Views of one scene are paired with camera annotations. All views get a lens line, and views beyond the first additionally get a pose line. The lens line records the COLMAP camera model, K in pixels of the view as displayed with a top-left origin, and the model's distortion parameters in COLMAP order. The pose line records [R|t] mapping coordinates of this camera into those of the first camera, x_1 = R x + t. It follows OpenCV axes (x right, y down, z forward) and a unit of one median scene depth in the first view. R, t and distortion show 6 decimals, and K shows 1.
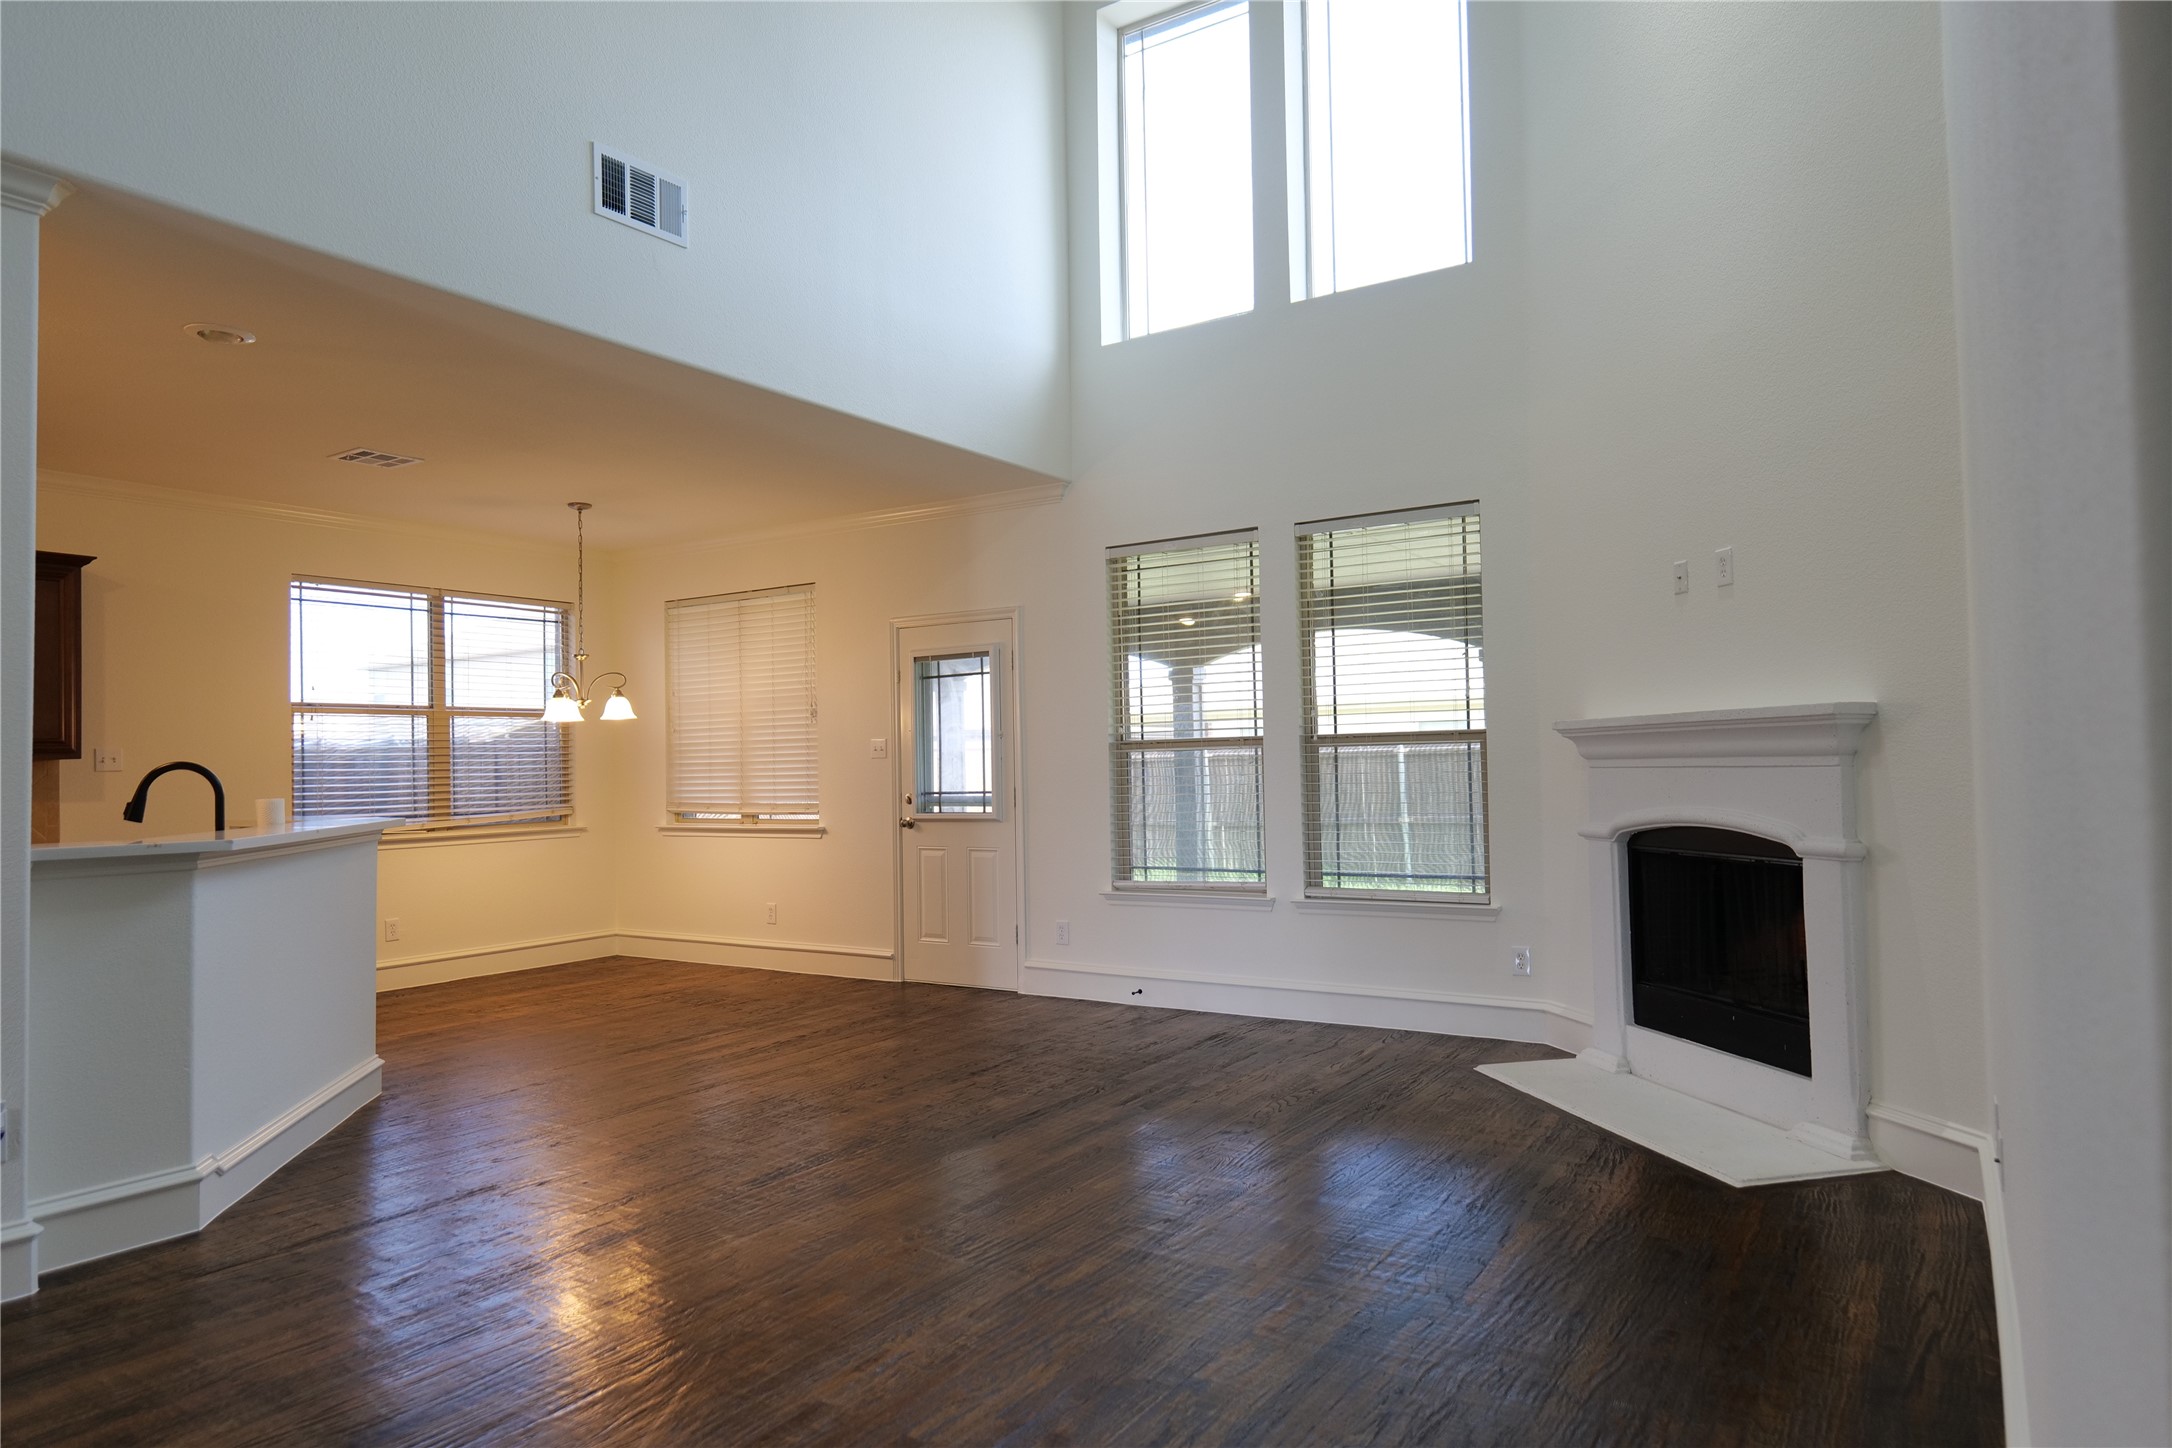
lens RADIAL K [[1319.6, 0, 1088.3], [0, 1319.6, 728.3], [0, 0, 1]] dist [-0.004666, -0.001343]
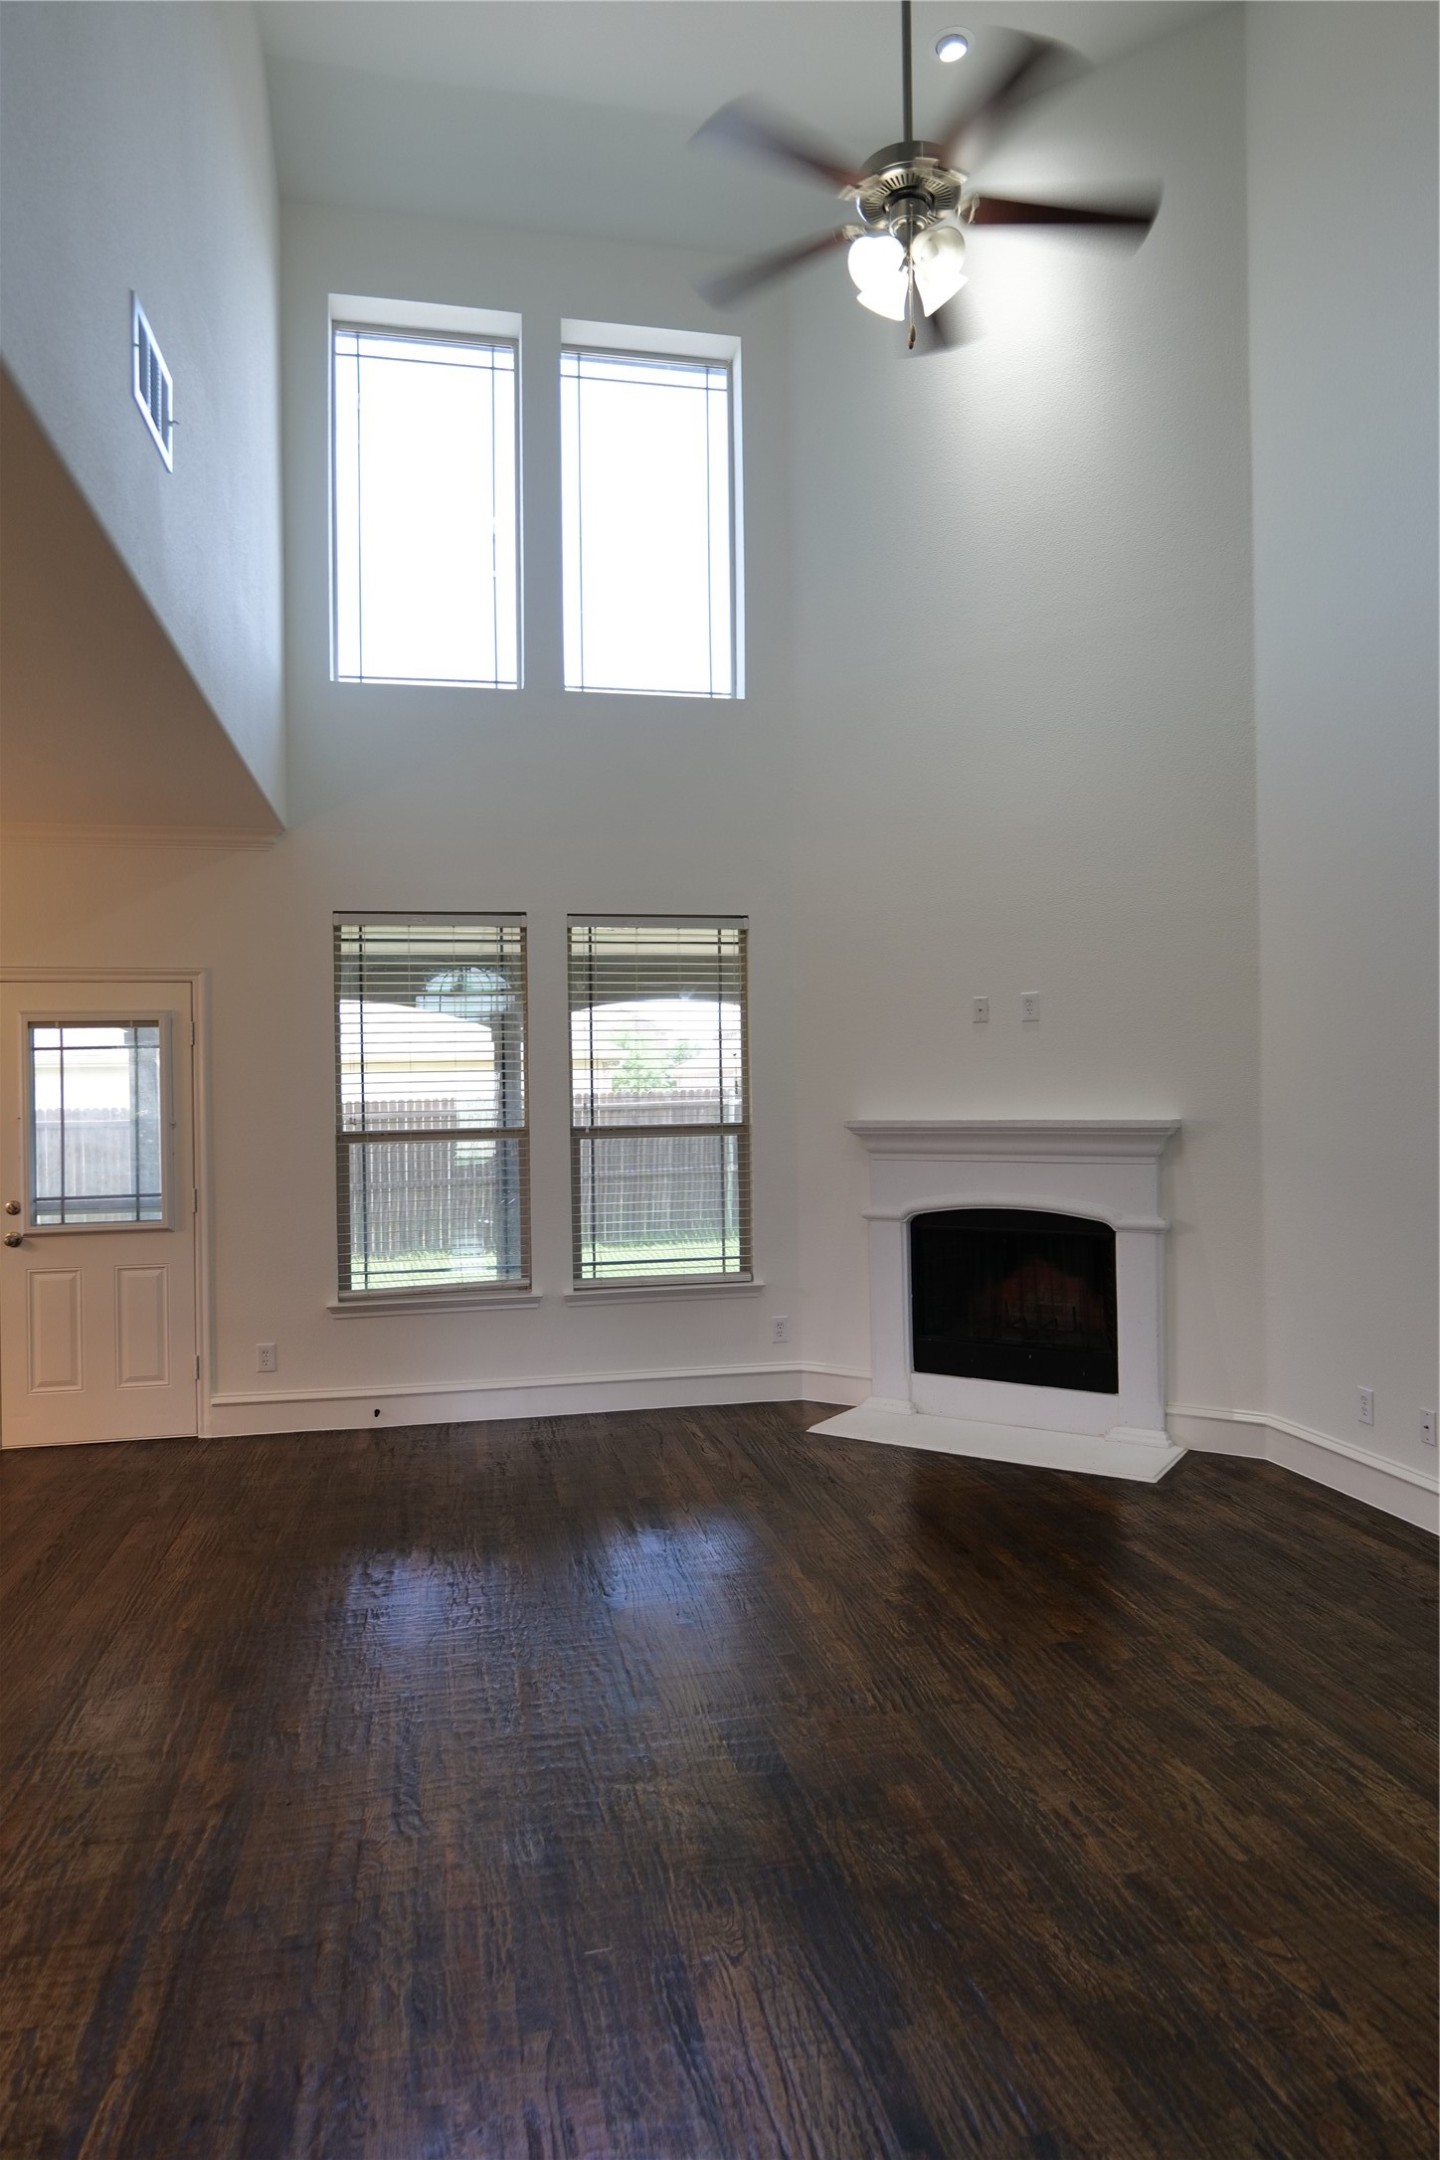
lens RADIAL K [[1312.3, 0, 723.1], [0, 1312.3, 1088.0], [0, 0, 1]] dist [-0.004666, -0.001343]
pose [[0.708847, 0.012583, 0.705250, -0.496434], [-0.018582, 0.999827, 0.000838, -0.030467], [-0.705117, -0.013699, 0.708958, 0.237066]]
